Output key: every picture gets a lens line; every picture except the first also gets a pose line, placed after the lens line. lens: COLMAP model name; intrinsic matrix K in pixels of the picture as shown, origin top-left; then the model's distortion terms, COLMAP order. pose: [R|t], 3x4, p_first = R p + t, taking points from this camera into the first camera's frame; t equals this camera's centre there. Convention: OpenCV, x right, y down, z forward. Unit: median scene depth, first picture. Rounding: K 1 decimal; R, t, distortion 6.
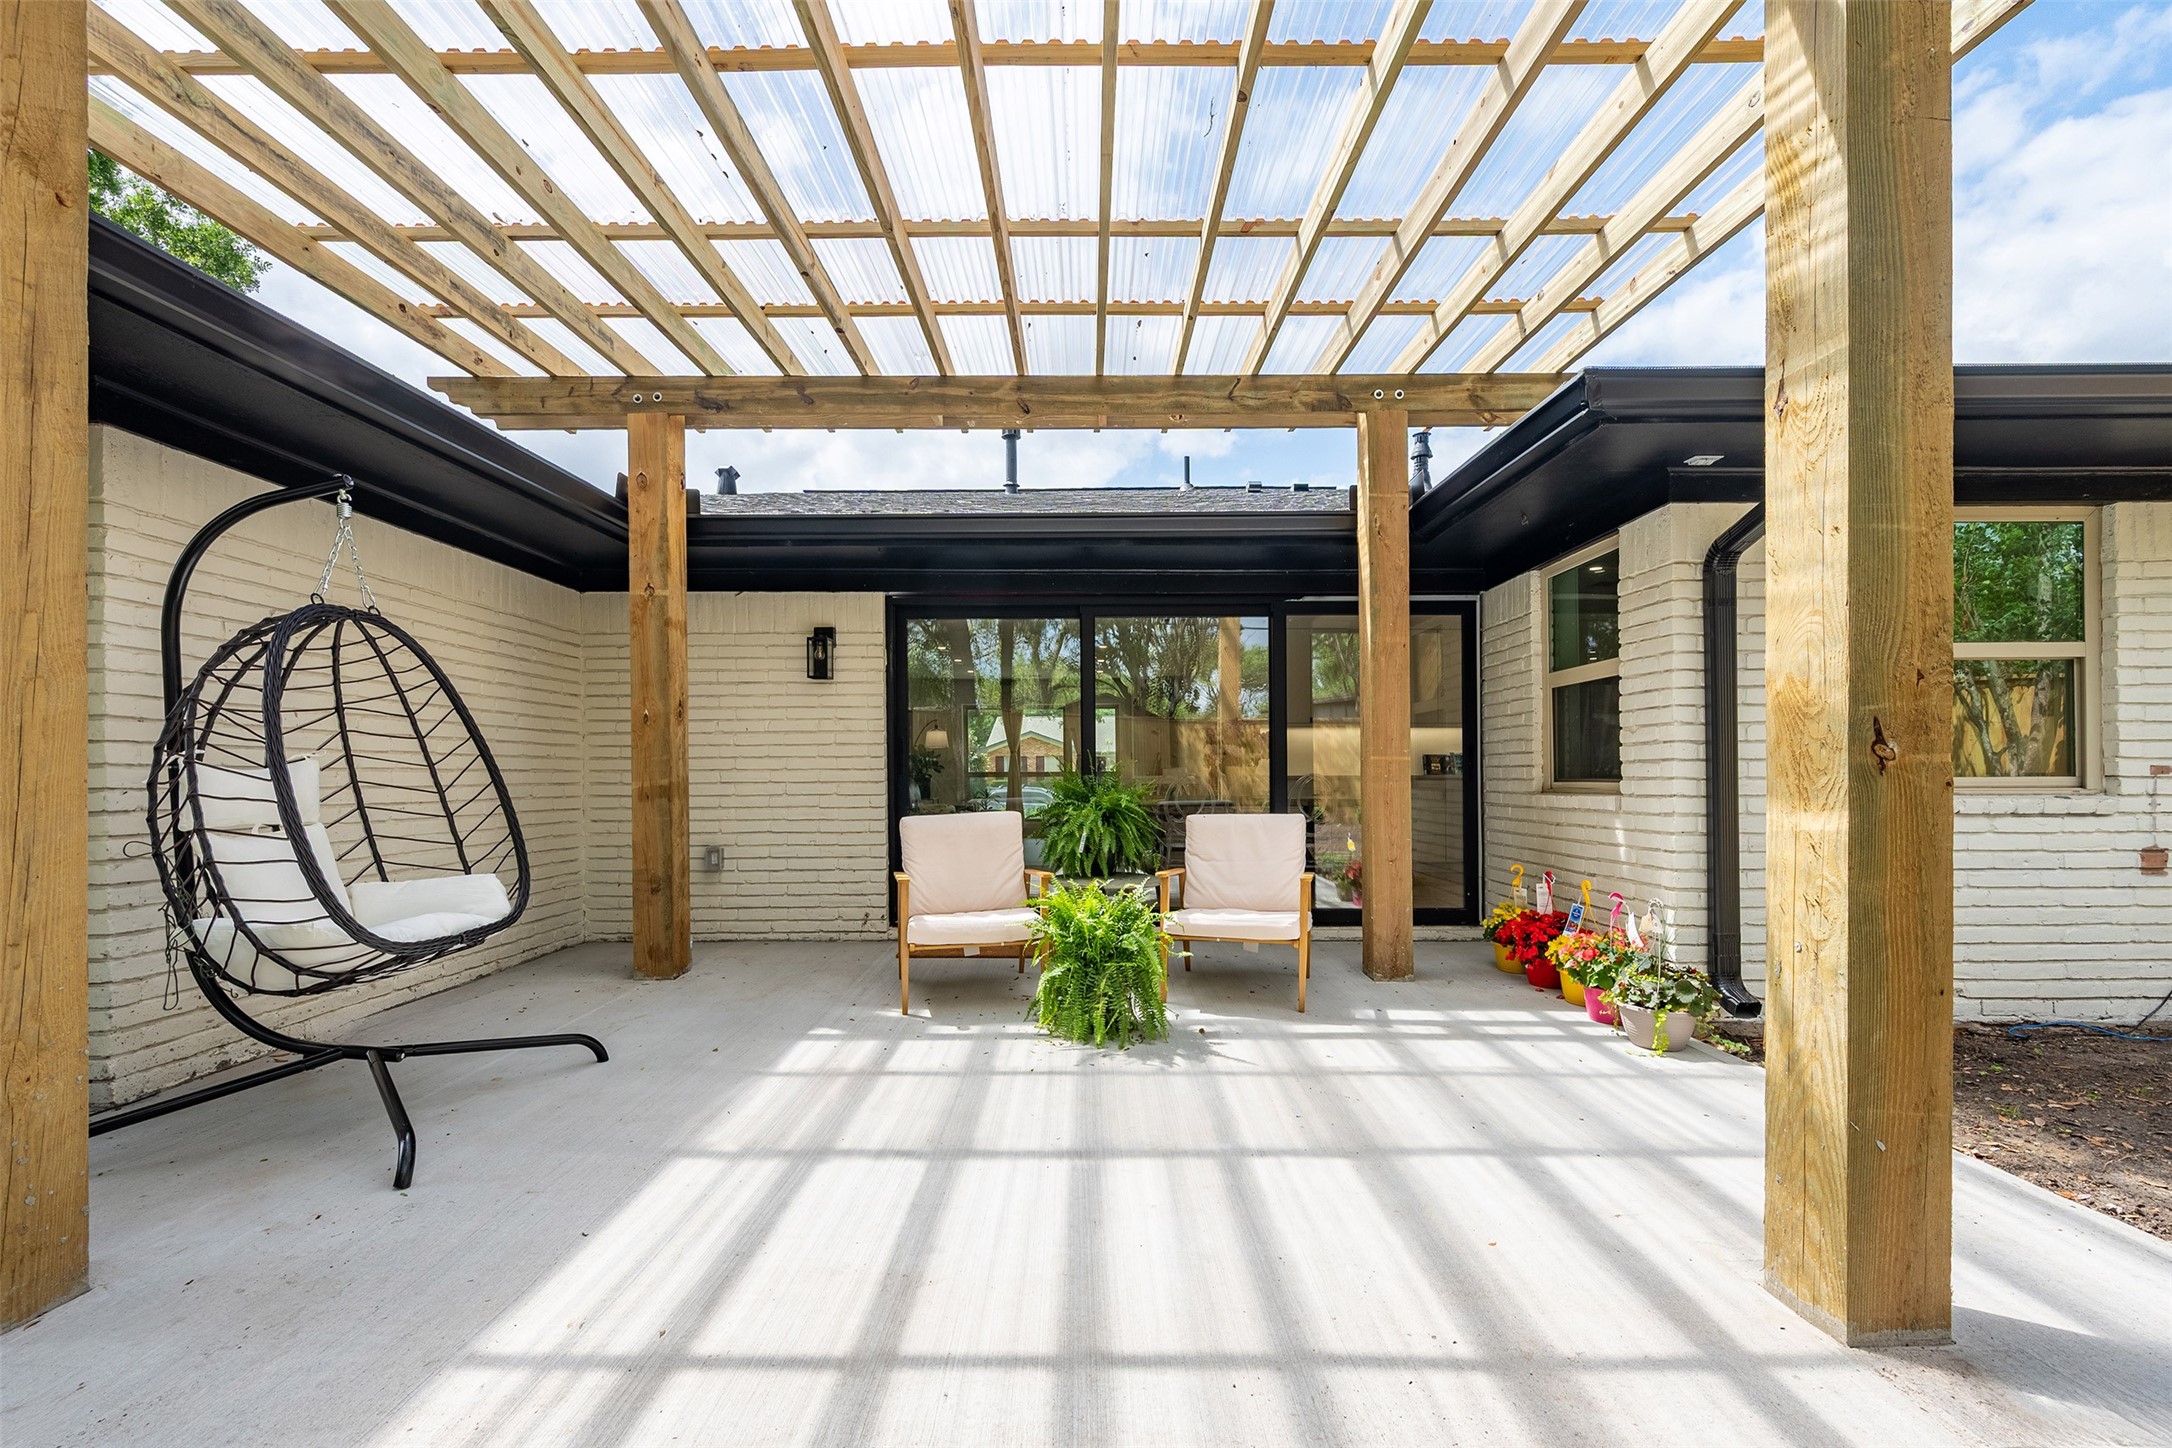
lens RADIAL K [[937.5, 0, 1086.1], [0, 937.5, 772.0], [0, 0, 1]] dist [0.000171, 0.000020]
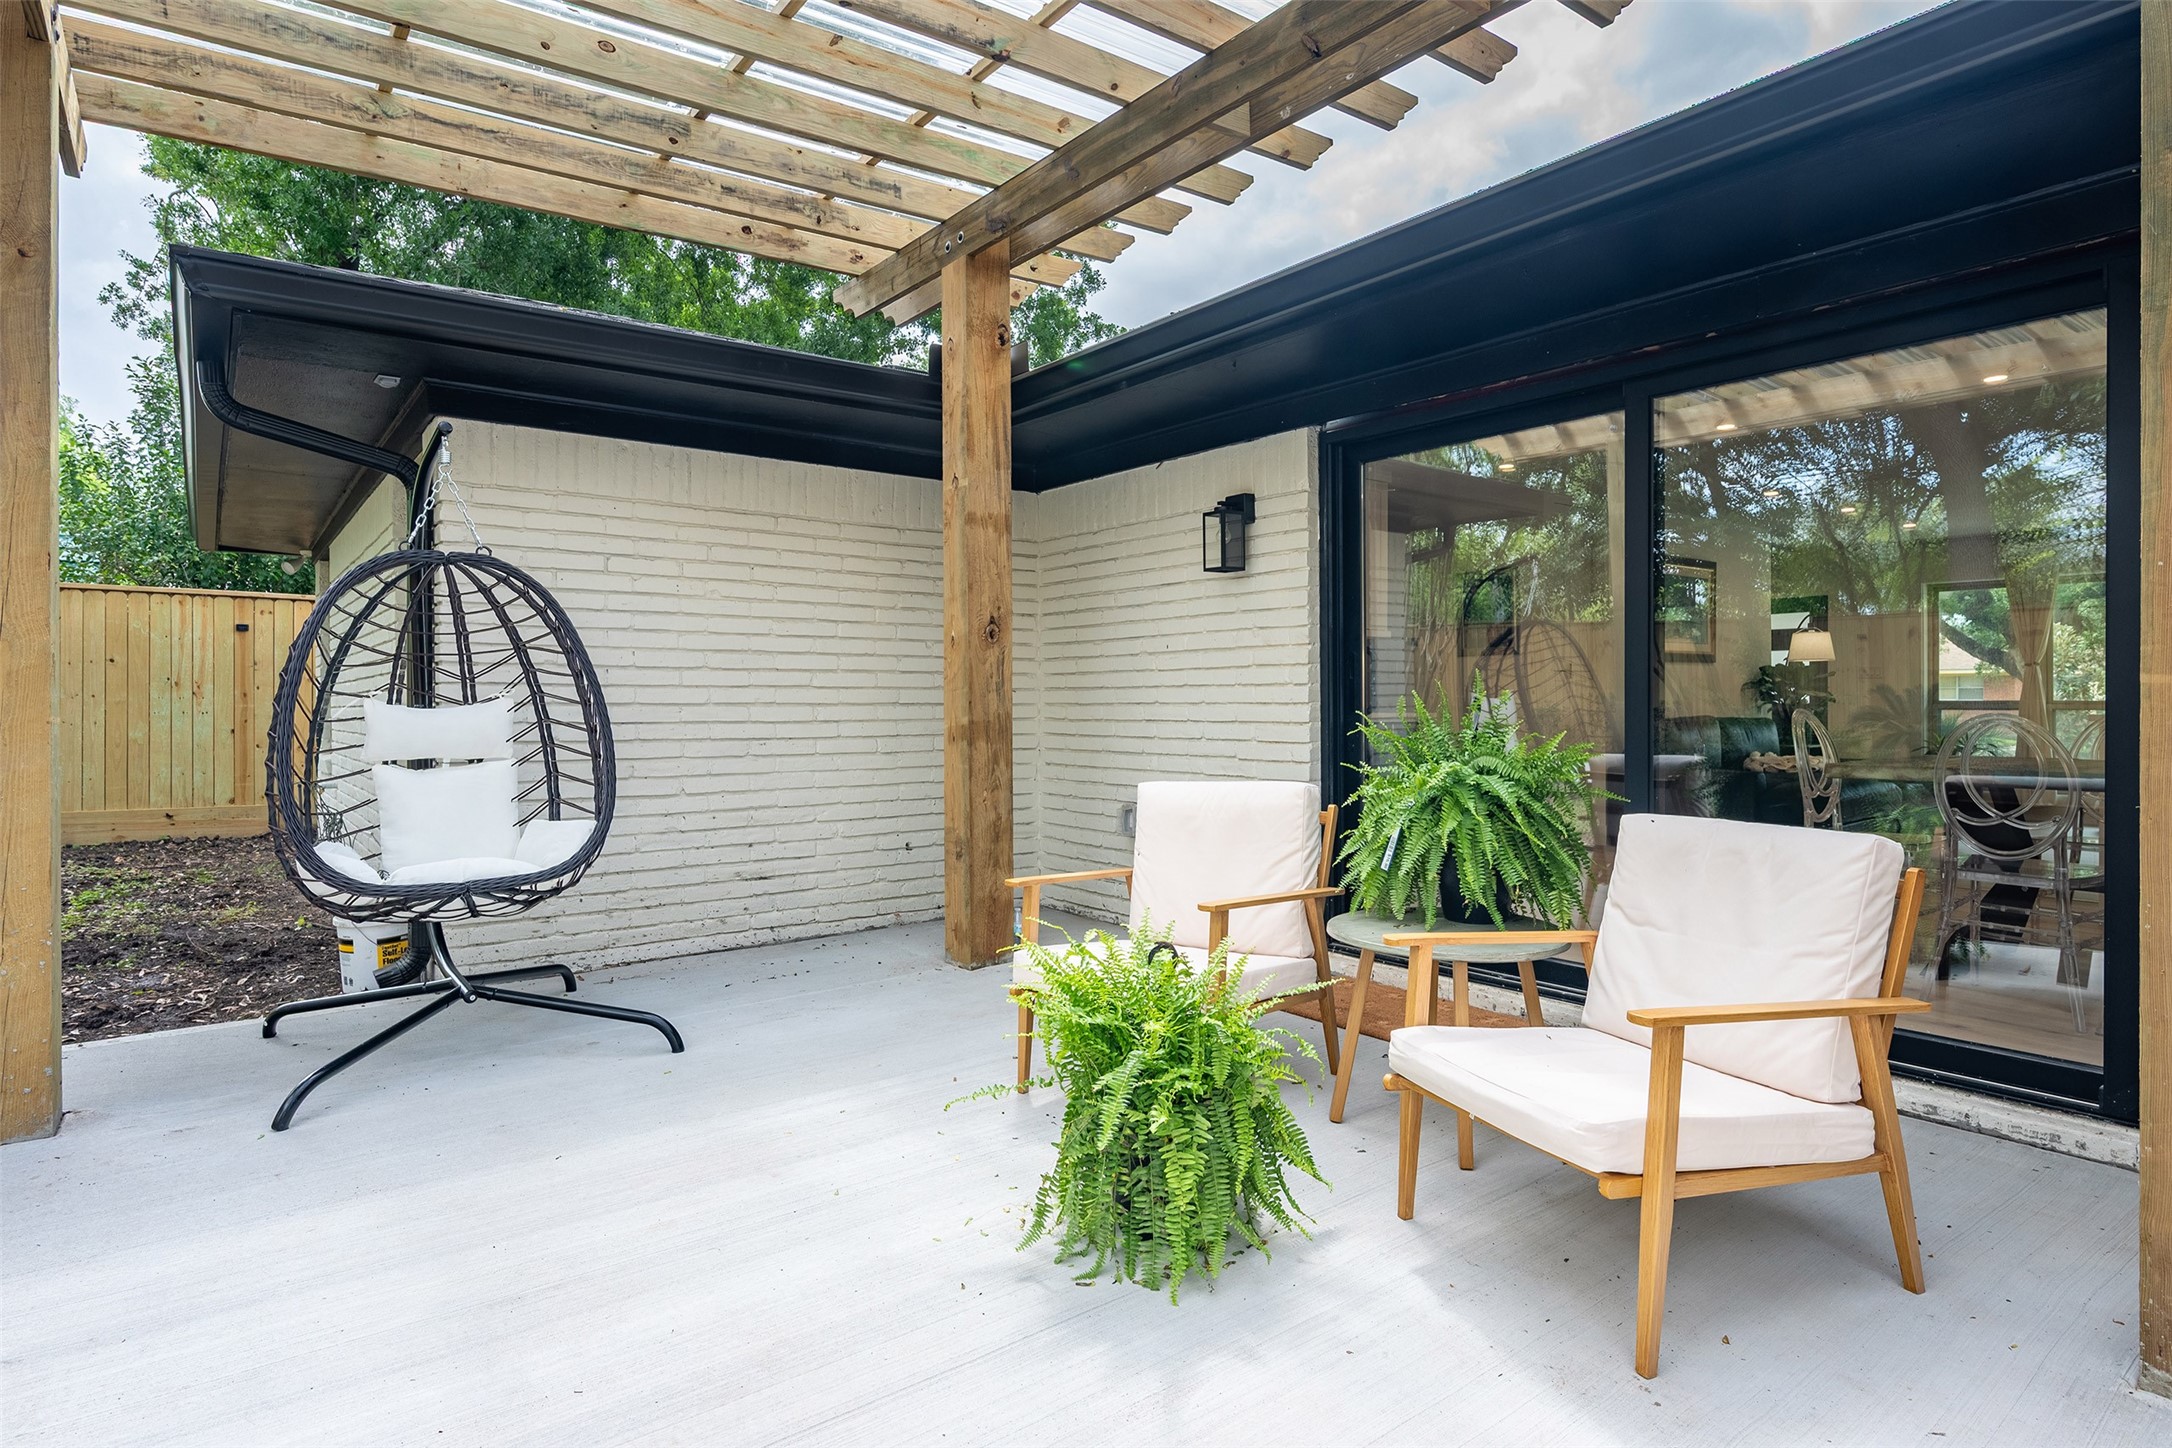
lens RADIAL K [[1169.6, 0, 1088.4], [0, 1169.6, 708.5], [0, 0, 1]] dist [-0.001806, -0.001427]
pose [[0.606576, 0.006988, -0.794995, 0.396899], [0.001591, 0.999949, 0.010003, -0.008847], [0.795024, -0.007332, 0.606533, 0.474371]]
